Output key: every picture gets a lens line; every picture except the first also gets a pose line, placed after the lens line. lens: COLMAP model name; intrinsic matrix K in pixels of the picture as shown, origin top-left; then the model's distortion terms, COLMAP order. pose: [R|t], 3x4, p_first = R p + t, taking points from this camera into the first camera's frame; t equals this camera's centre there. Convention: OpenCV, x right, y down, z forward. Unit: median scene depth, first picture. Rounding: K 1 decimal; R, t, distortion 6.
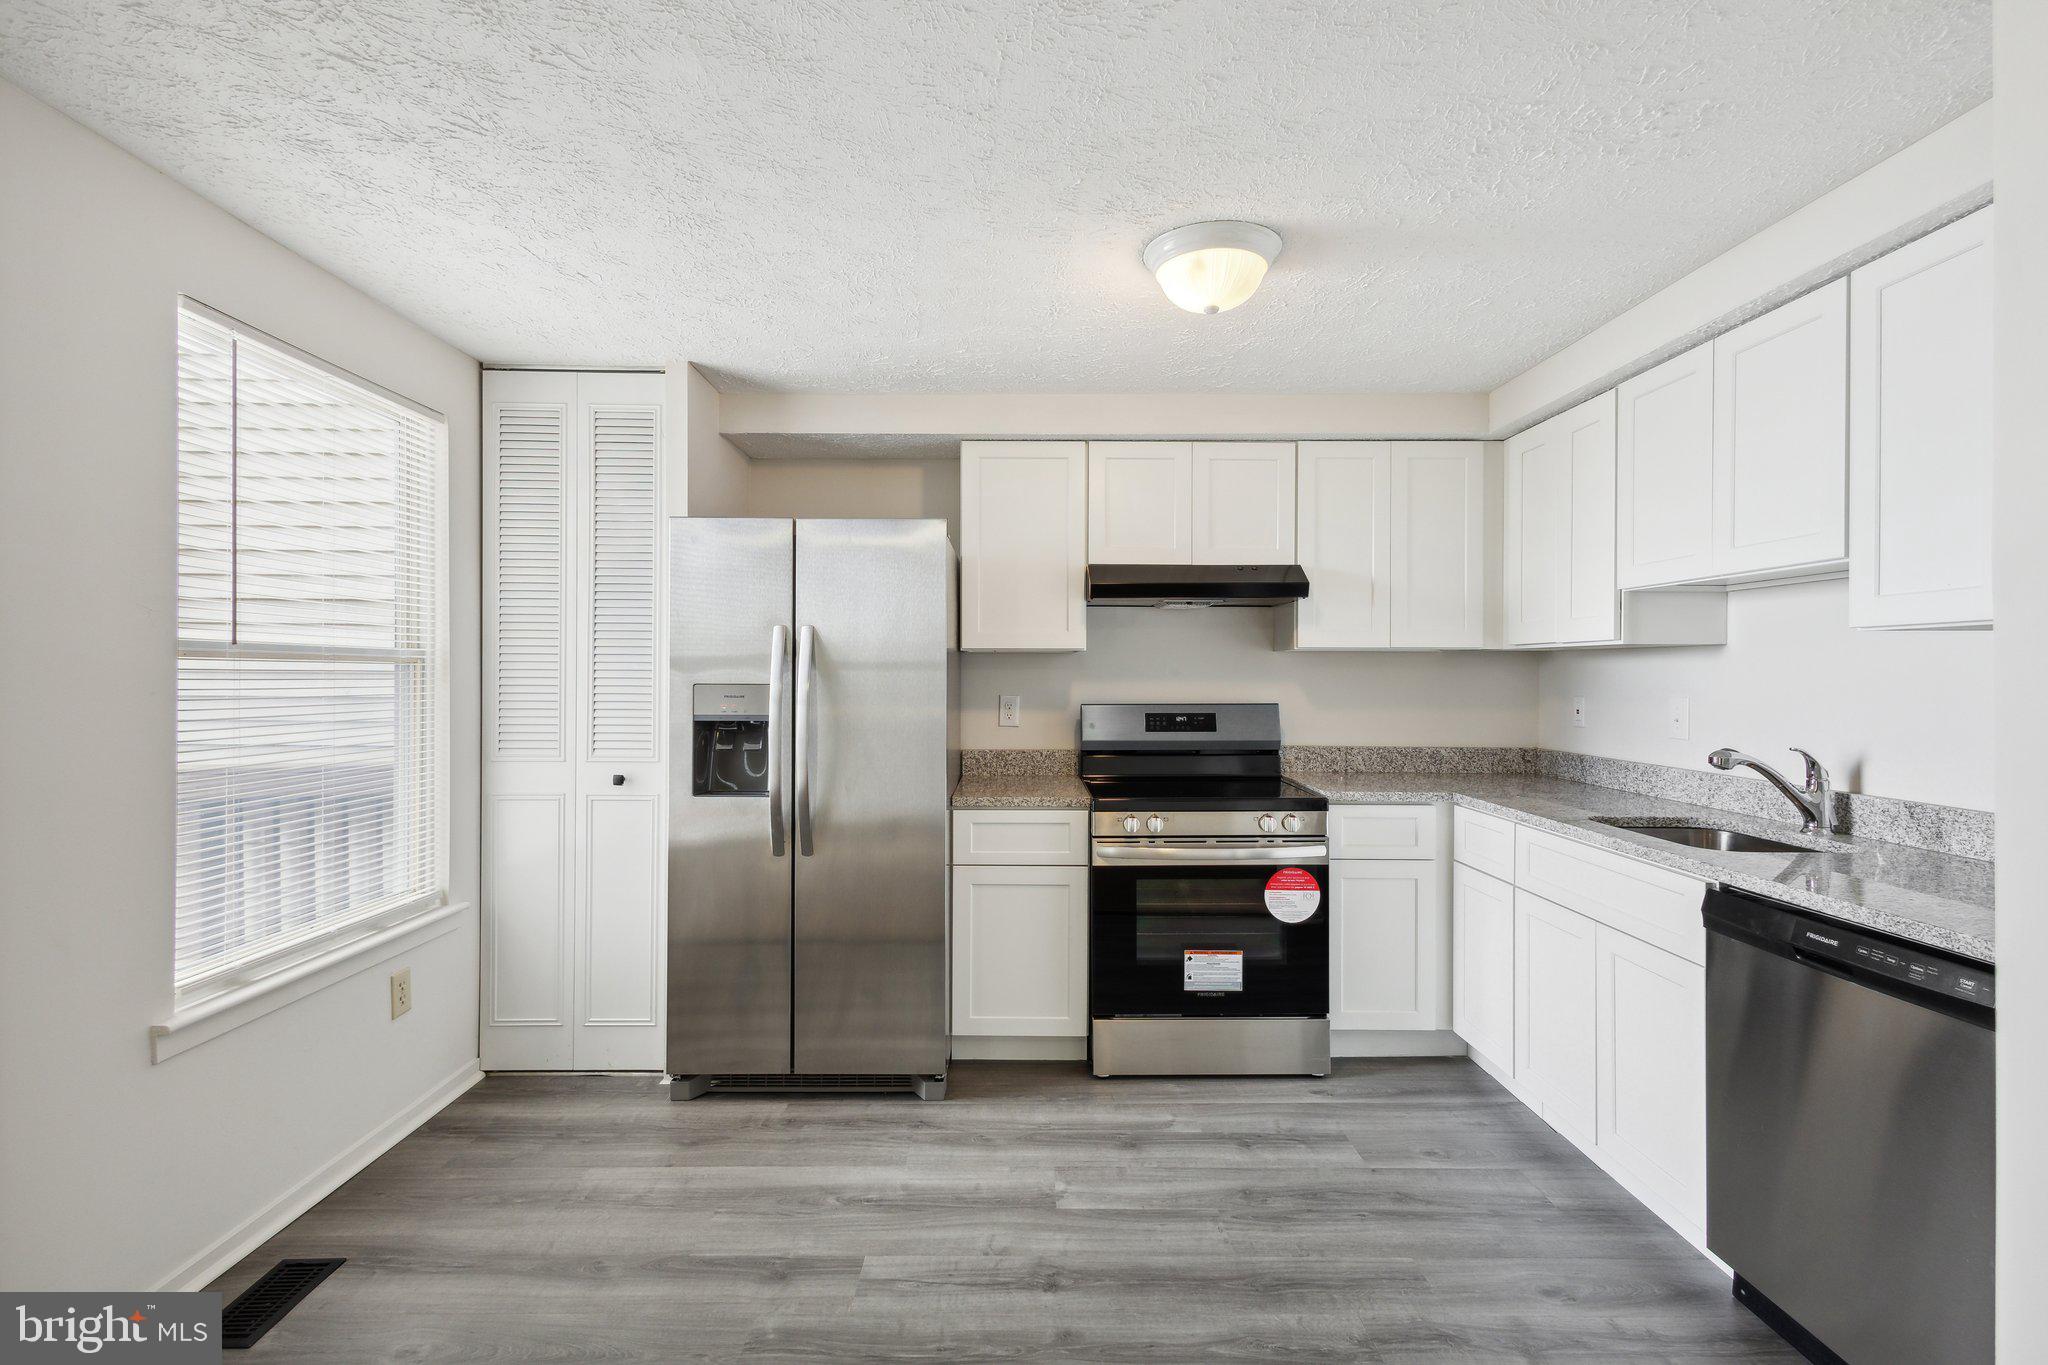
lens RADIAL K [[957.5, 0, 1019.6], [0, 957.5, 677.8], [0, 0, 1]] dist [0.010861, -0.001332]
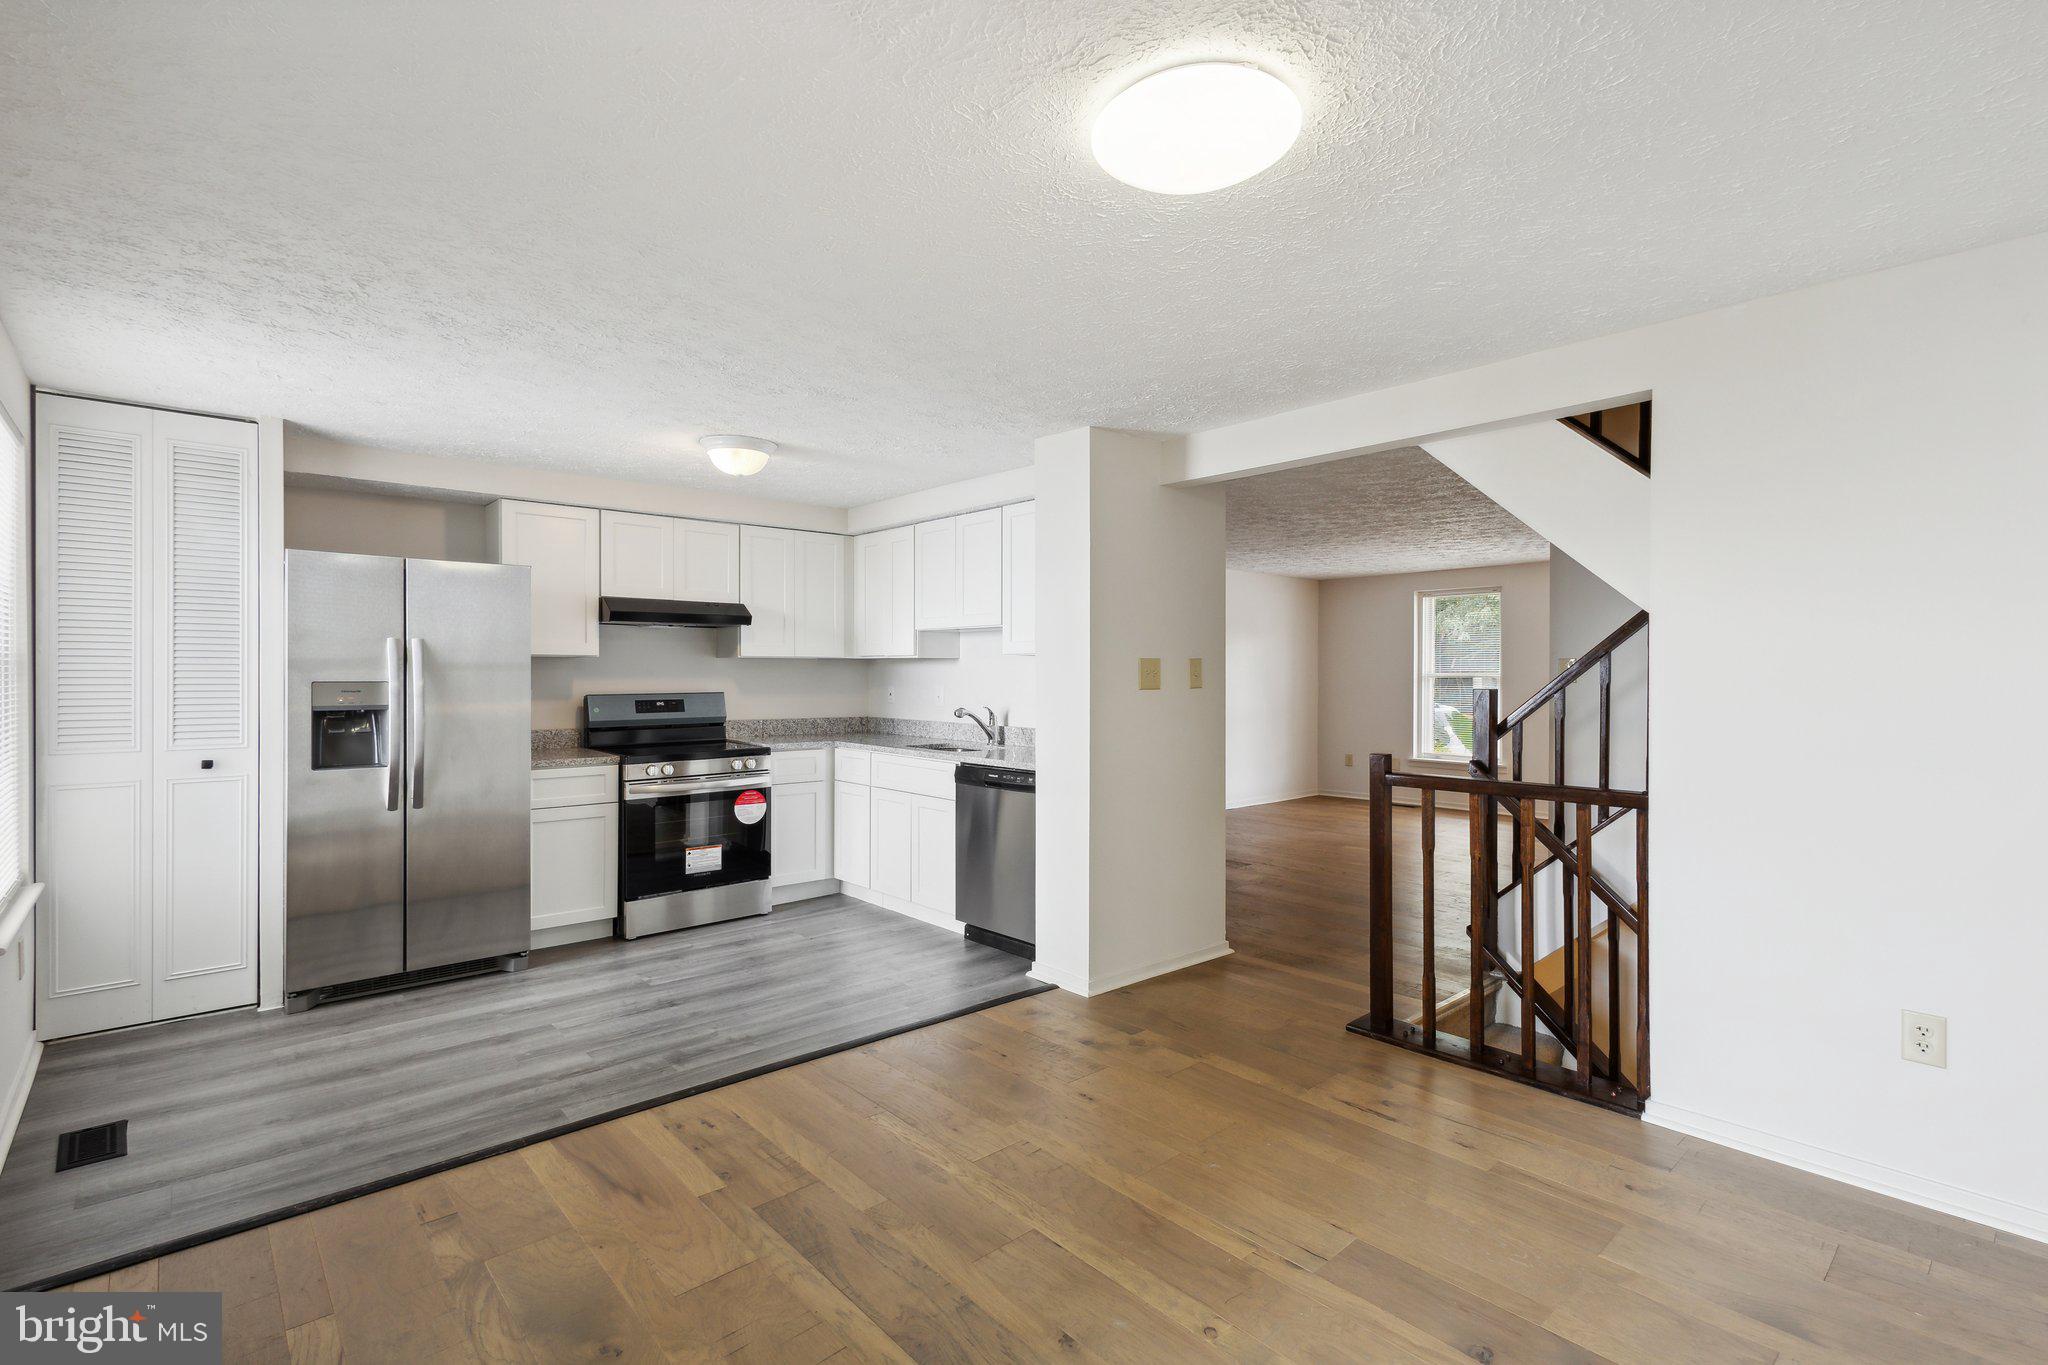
lens RADIAL K [[957.5, 0, 1024.5], [0, 957.5, 676.8], [0, 0, 1]] dist [0.010861, -0.001332]
pose [[0.752918, -0.003461, 0.658105, -0.462912], [0.000999, 0.999991, 0.004117, -0.004380], [-0.658113, -0.002442, 0.752915, -0.576548]]
